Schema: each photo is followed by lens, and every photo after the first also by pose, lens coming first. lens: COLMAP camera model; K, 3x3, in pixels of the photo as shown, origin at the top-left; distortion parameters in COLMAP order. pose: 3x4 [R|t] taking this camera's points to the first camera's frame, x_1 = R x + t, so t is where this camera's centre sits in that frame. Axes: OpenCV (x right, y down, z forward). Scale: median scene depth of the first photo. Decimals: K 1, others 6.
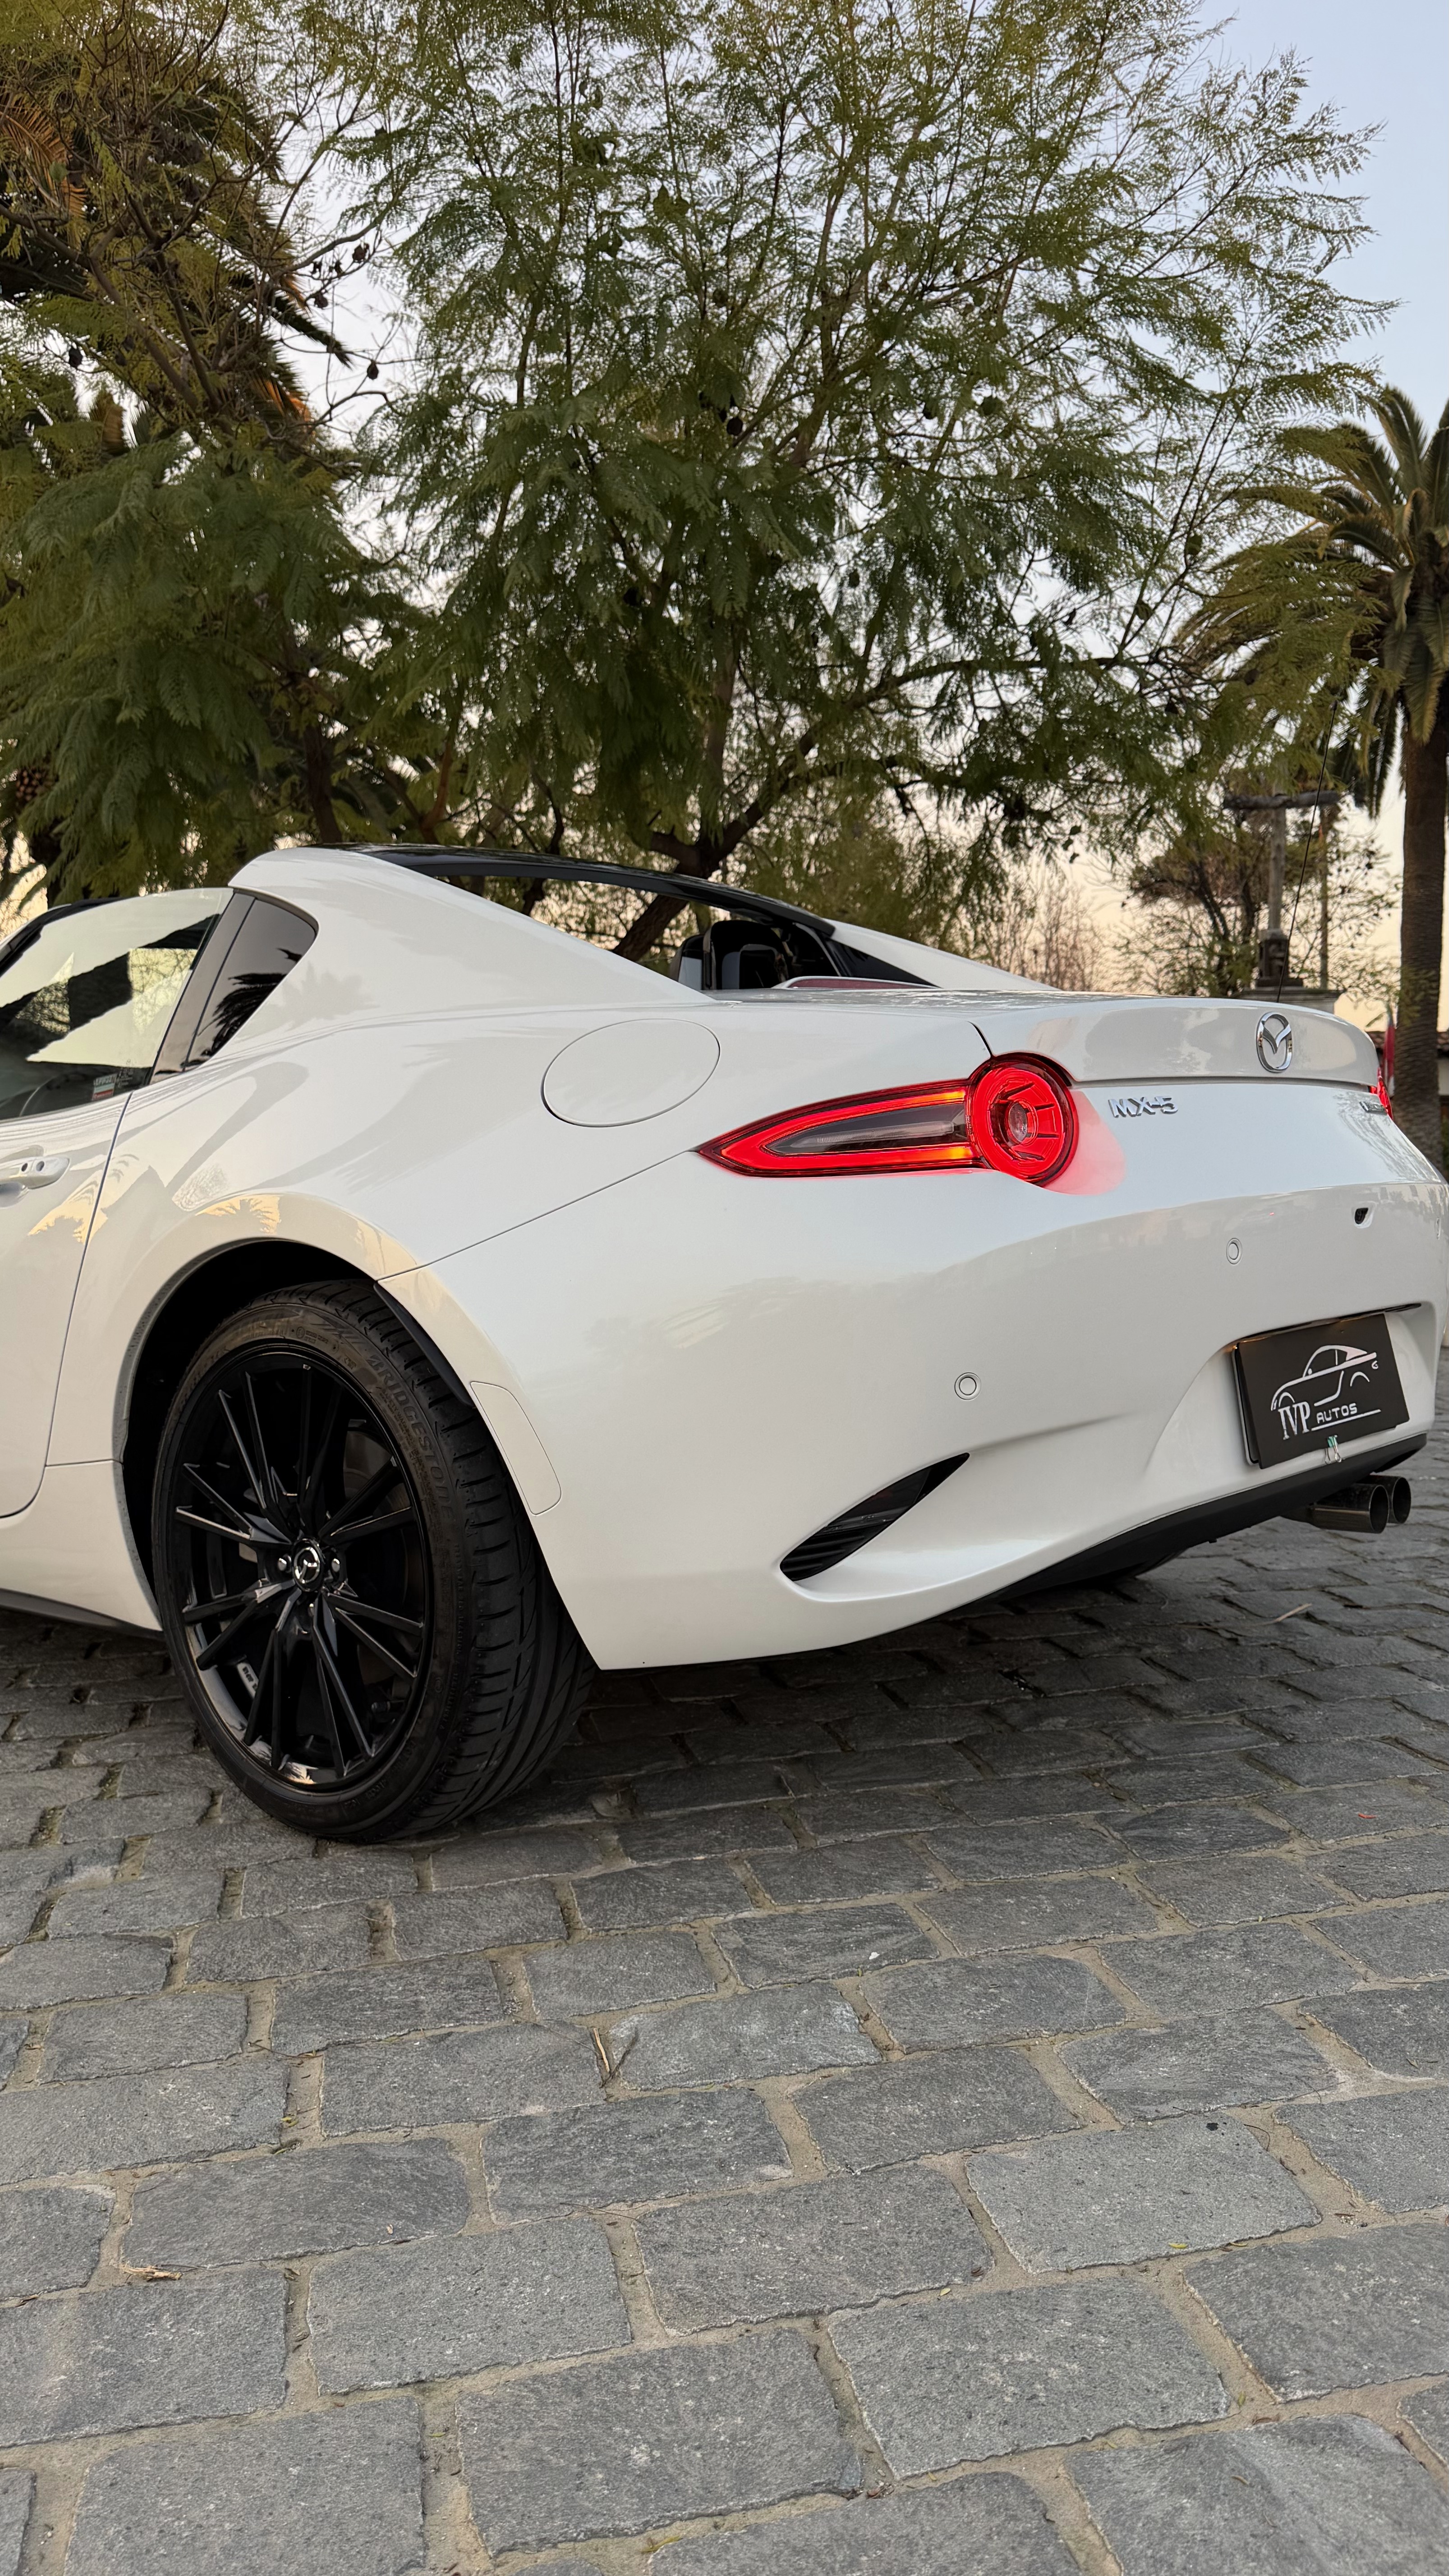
lens RADIAL K [[1902.3, 0, 733.4], [0, 1902.3, 1263.7], [0, 0, 1]] dist [0.087913, -0.155219]
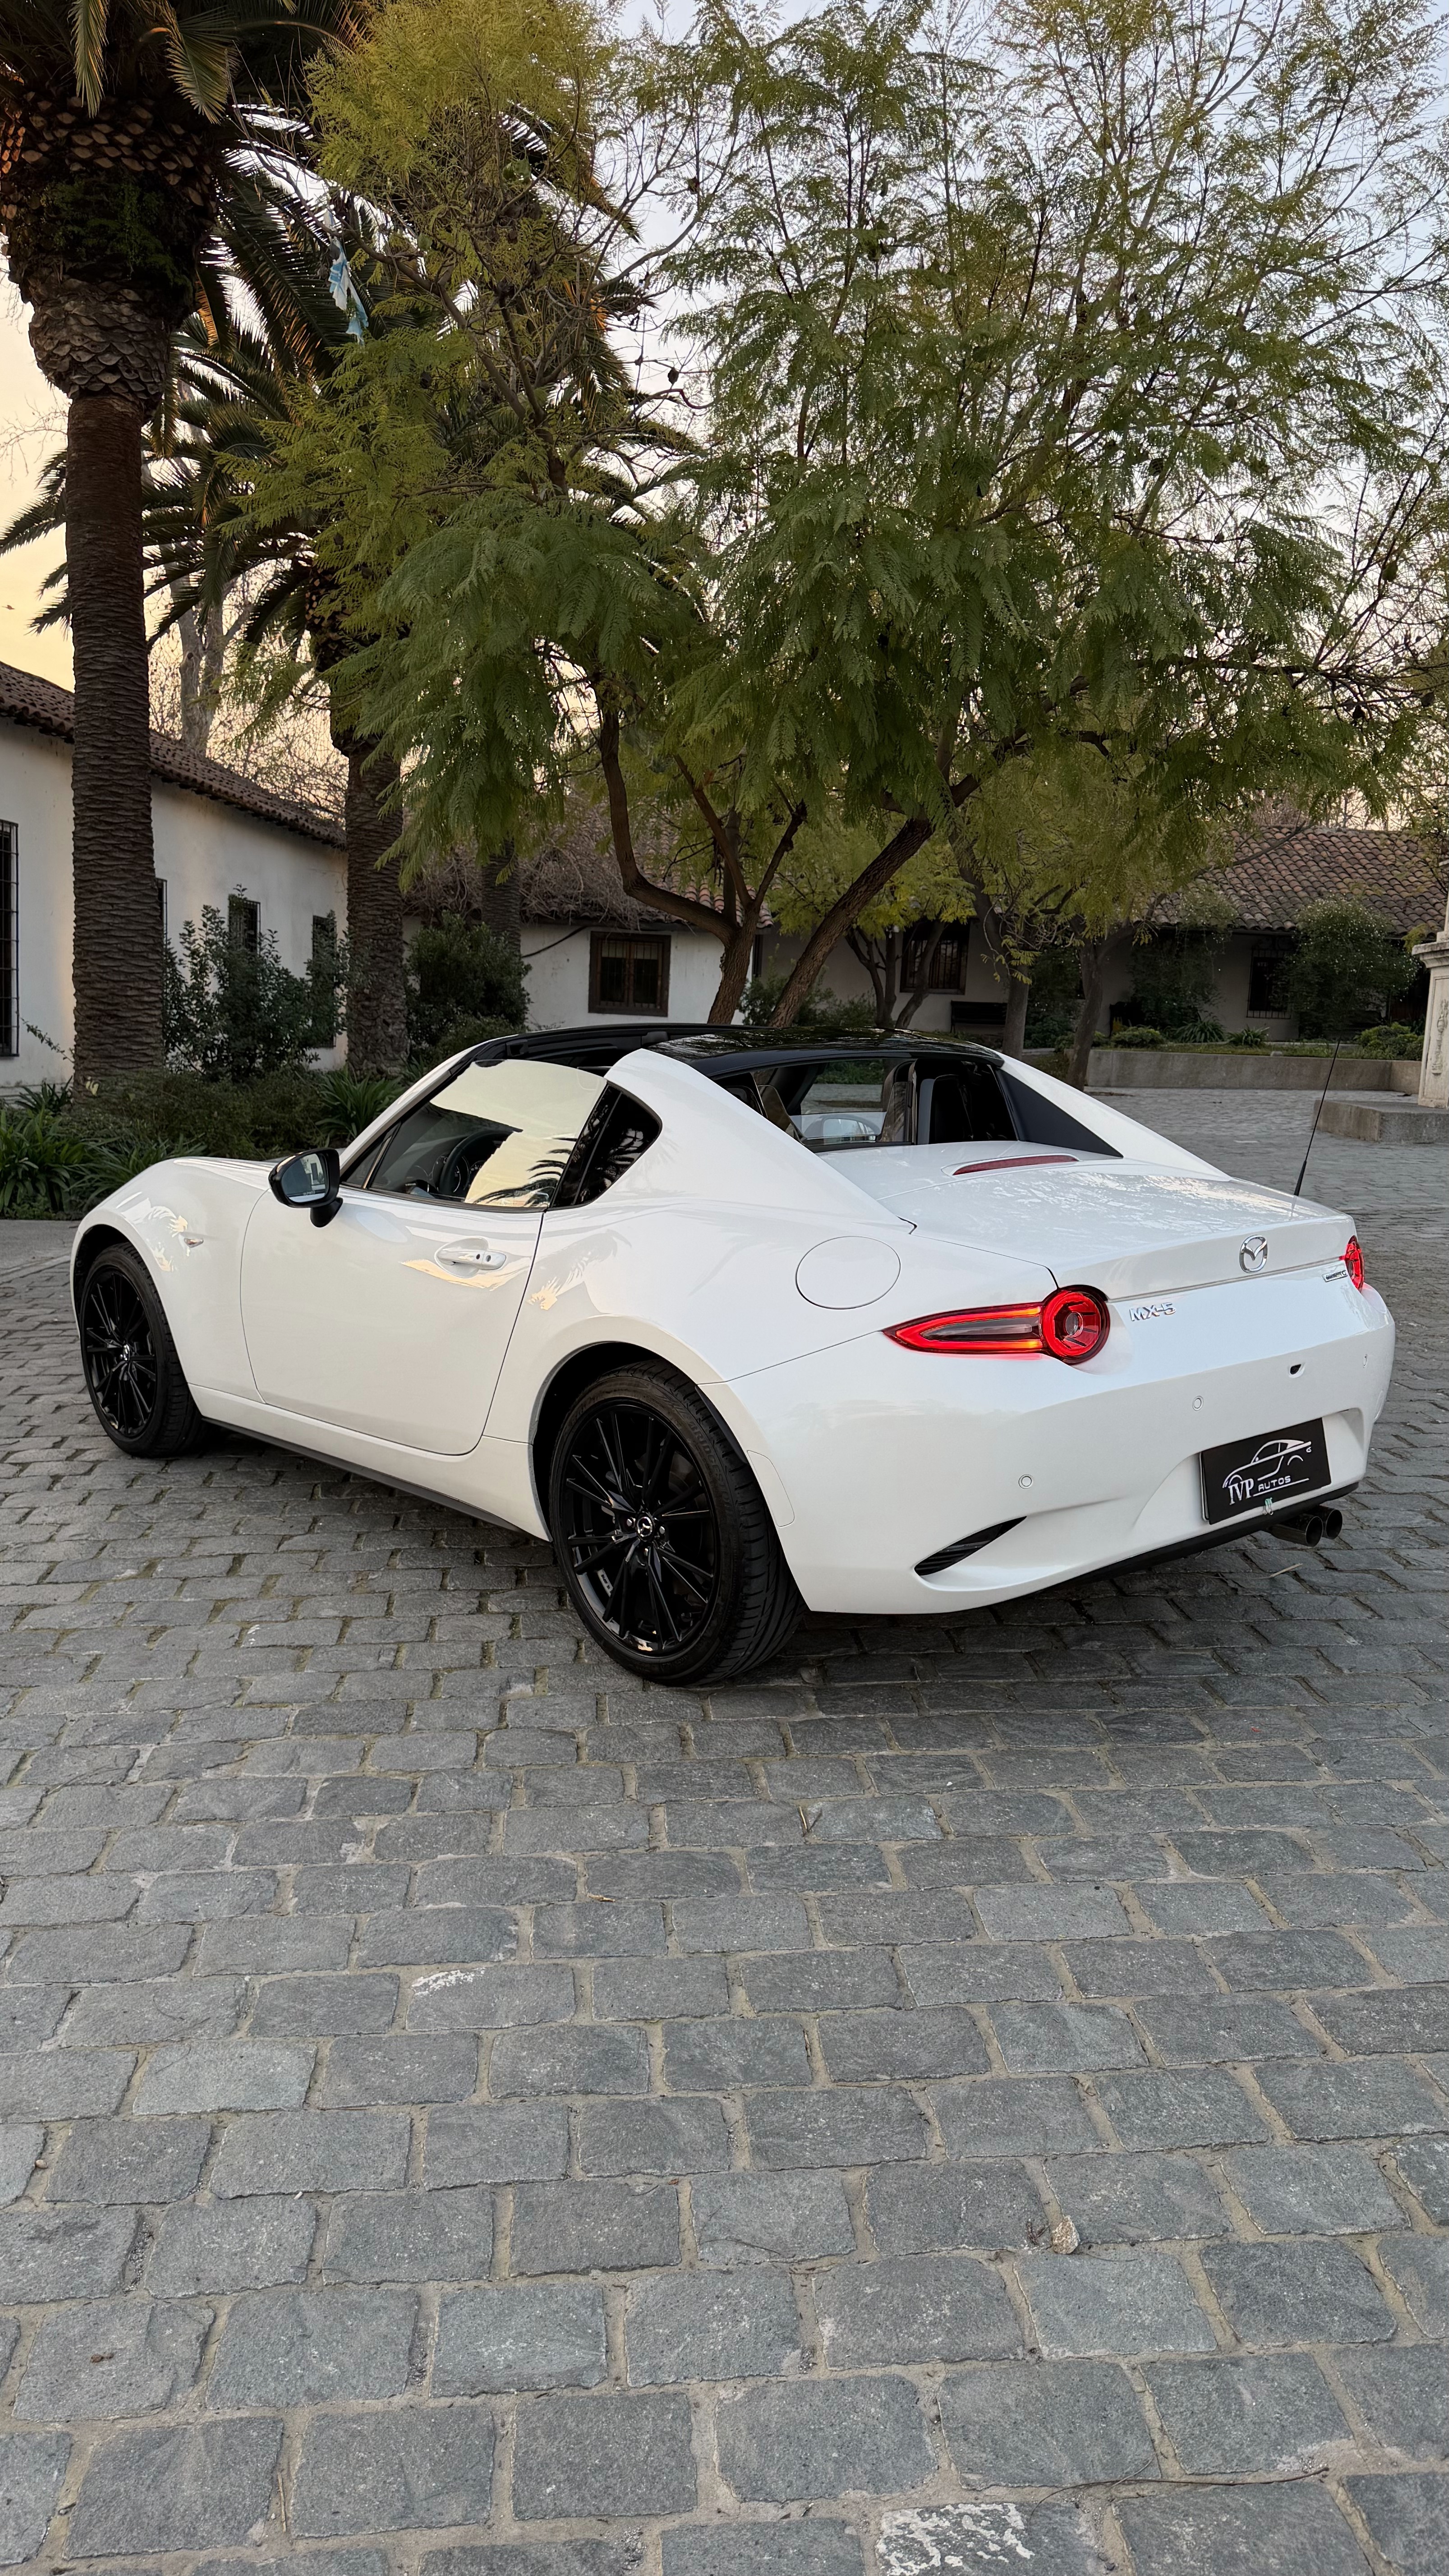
lens RADIAL K [[1916.3, 0, 713.0], [0, 1916.3, 1260.2], [0, 0, 1]] dist [0.150266, -0.237858]
pose [[0.990813, 0.065719, -0.118201, 0.031176], [-0.050746, 0.990794, 0.125504, -0.337130], [0.125361, -0.118353, 0.985026, -0.754614]]
